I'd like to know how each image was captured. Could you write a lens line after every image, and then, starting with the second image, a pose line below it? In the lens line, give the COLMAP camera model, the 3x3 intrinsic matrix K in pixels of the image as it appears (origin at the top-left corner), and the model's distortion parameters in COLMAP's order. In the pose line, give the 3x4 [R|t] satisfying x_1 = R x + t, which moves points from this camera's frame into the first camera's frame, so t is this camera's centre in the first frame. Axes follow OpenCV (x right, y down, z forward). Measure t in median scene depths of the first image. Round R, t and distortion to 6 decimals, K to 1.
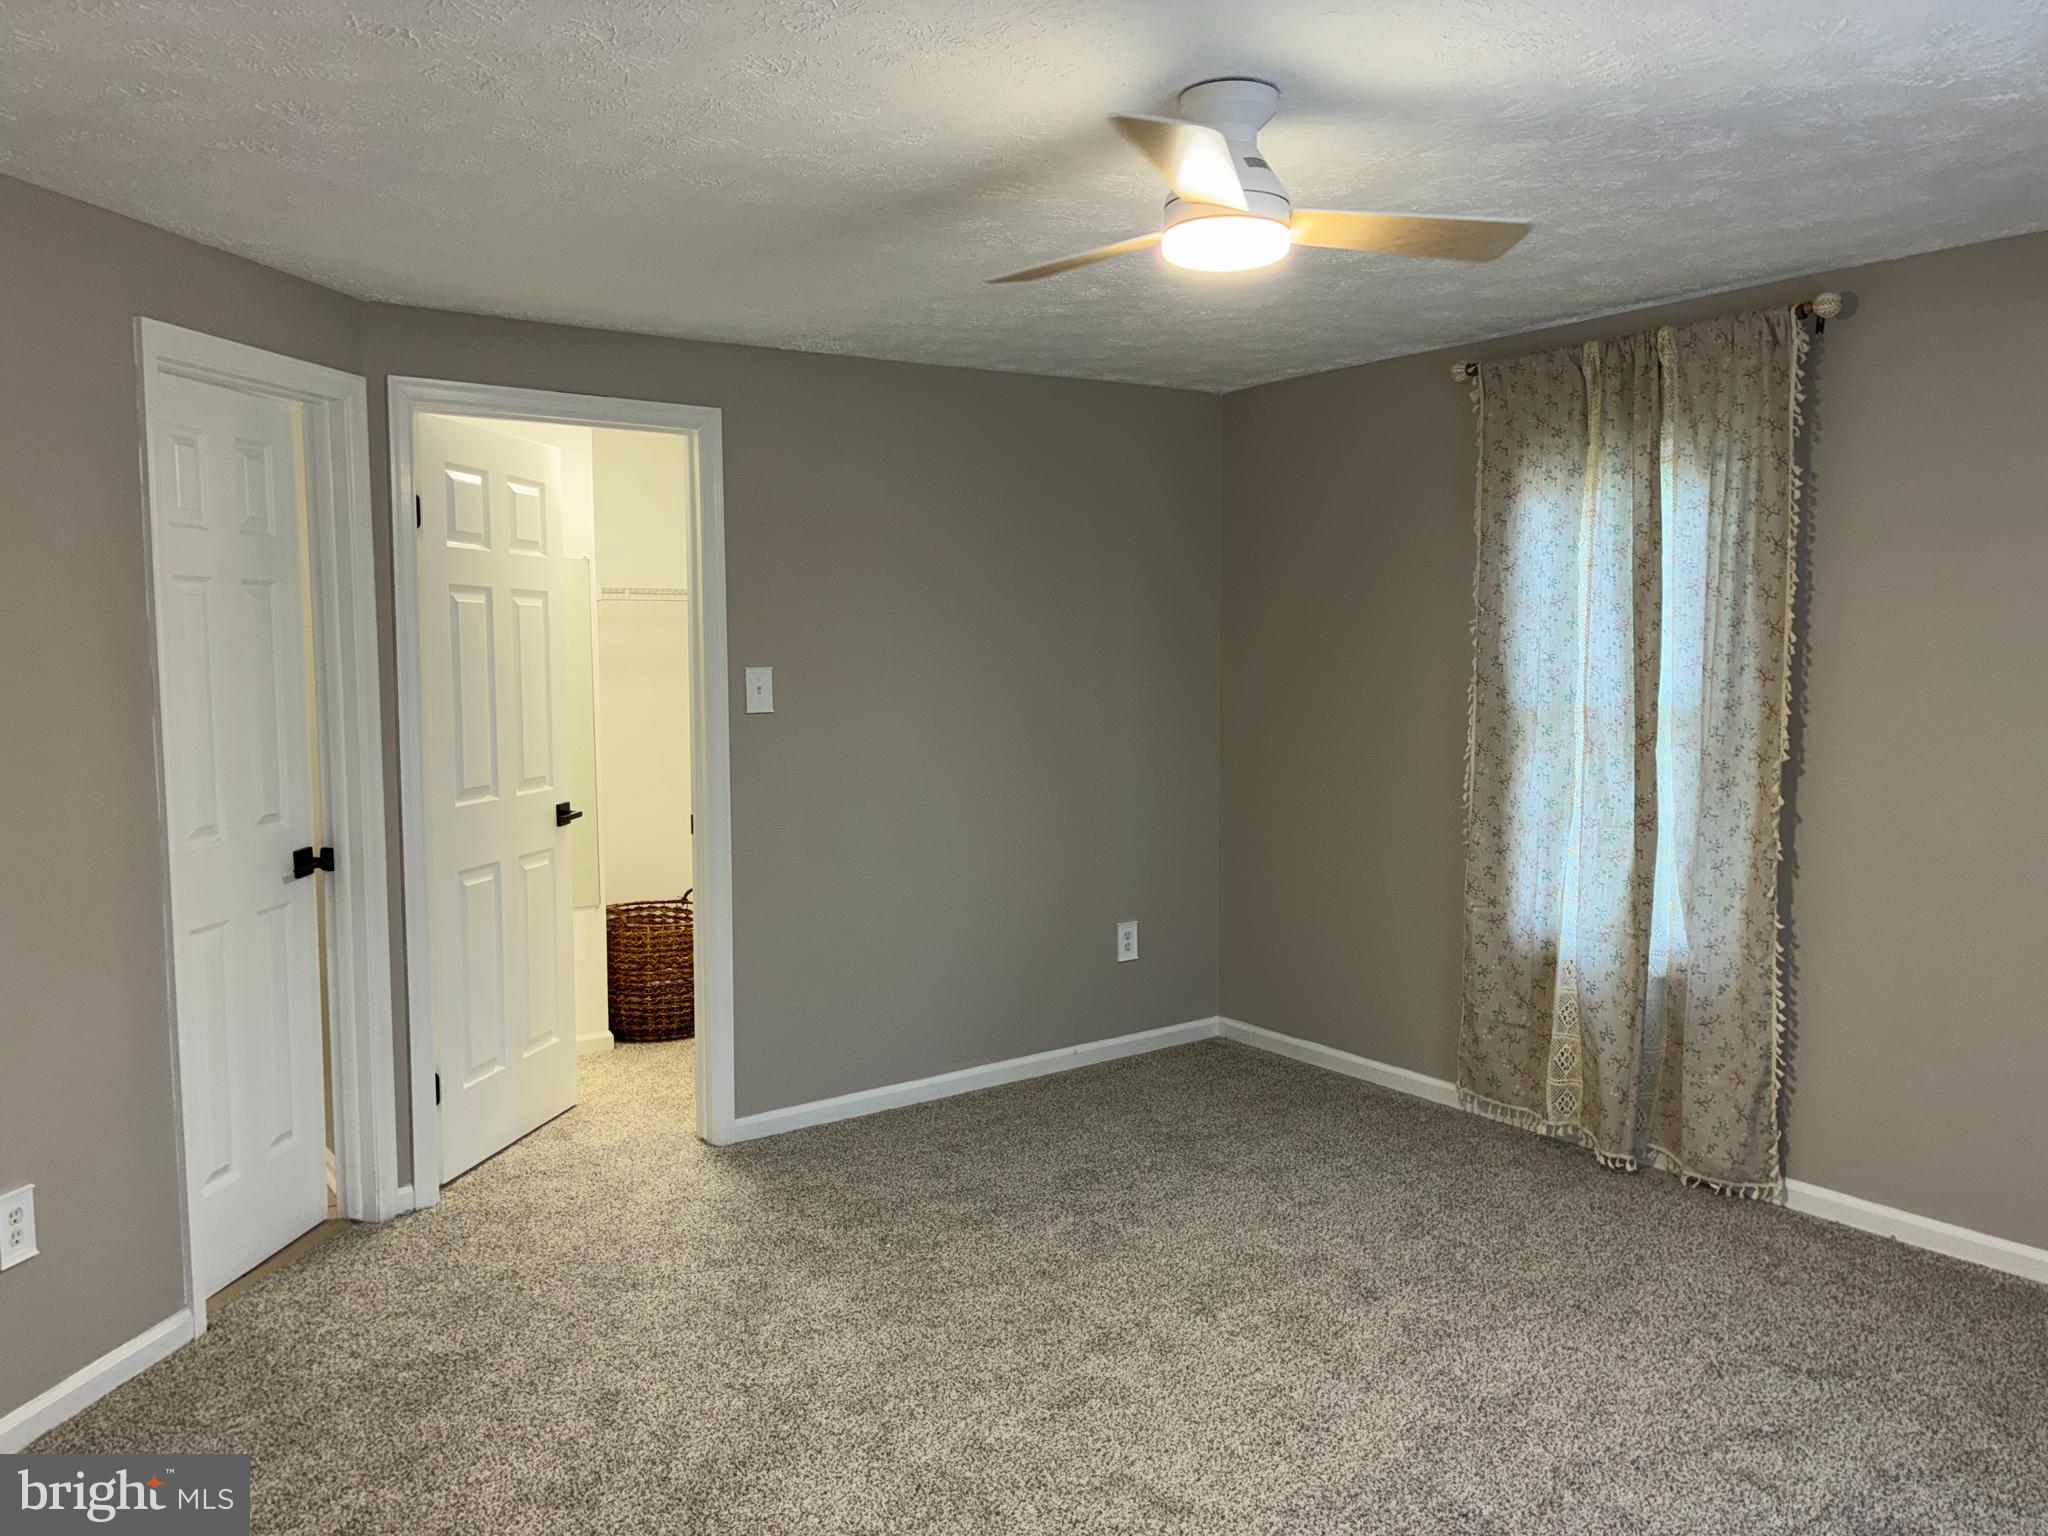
lens RADIAL K [[1548.4, 0, 1031.2], [0, 1548.4, 780.4], [0, 0, 1]] dist [0.043065, -0.062444]
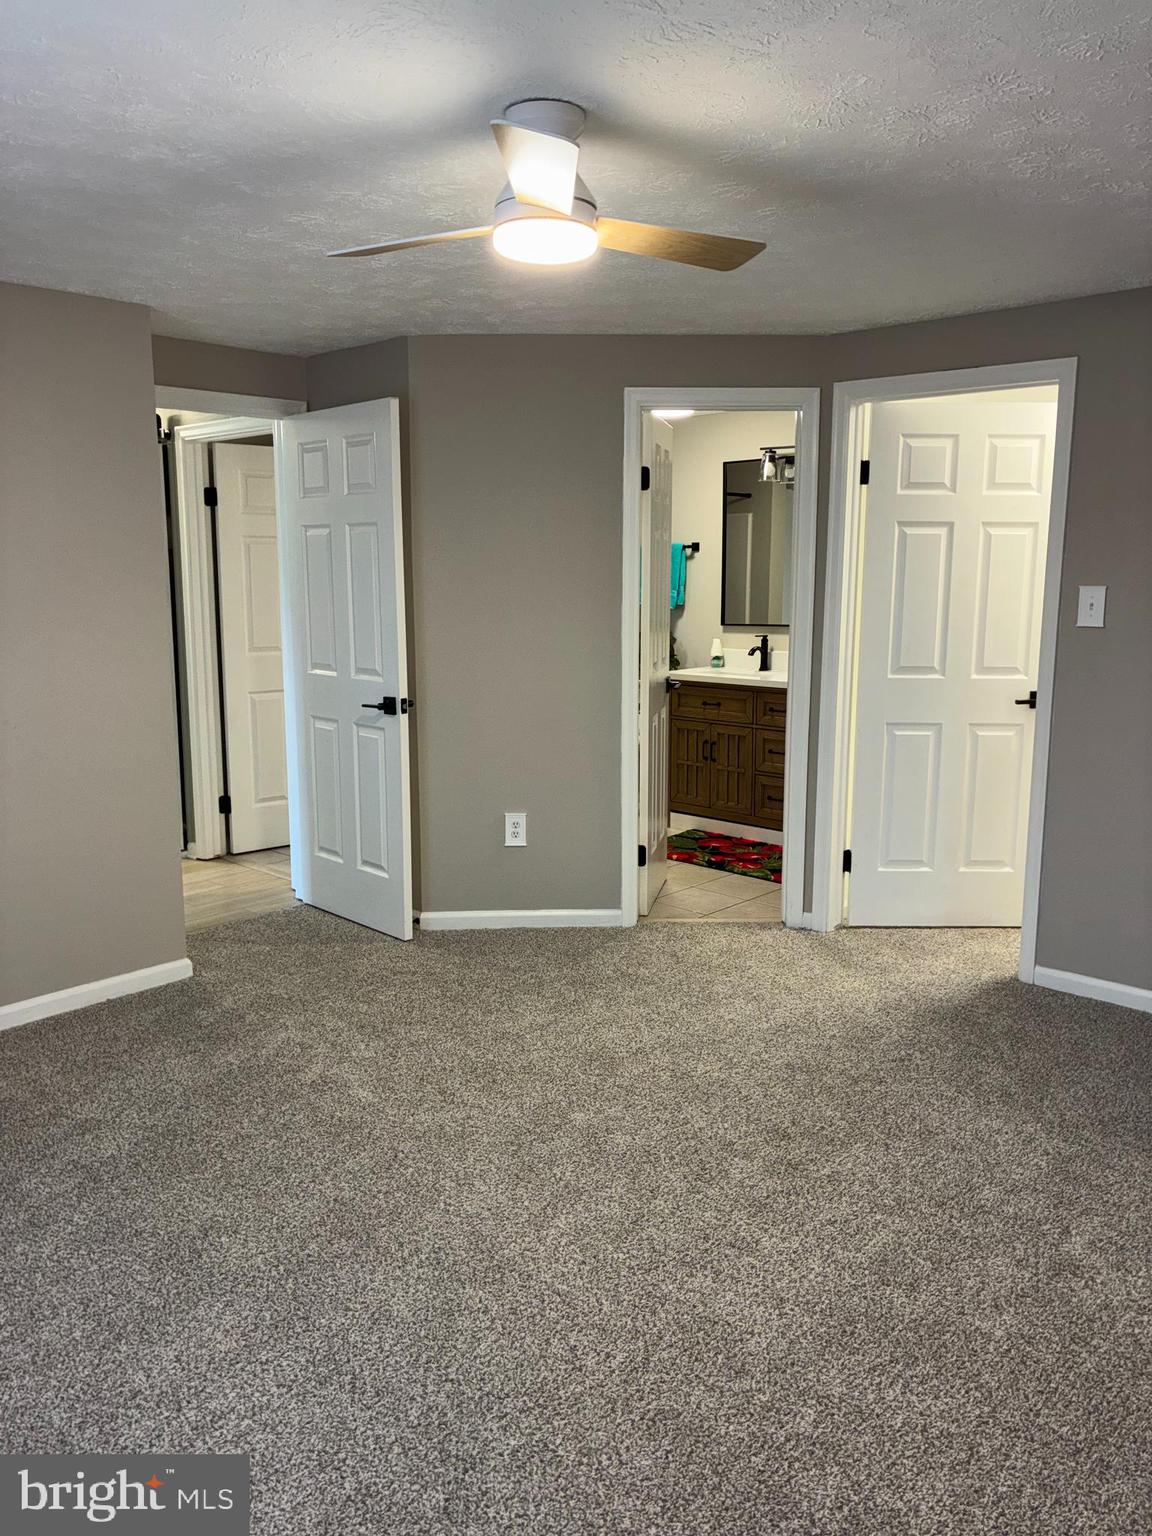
lens RADIAL K [[1161.3, 0, 579.5], [0, 1161.3, 758.0], [0, 0, 1]] dist [0.043065, -0.062444]
pose [[0.216322, 0.169137, -0.961560, 0.601068], [-0.090789, 0.984097, 0.152677, -0.047606], [0.972092, 0.054272, 0.228238, 0.466216]]
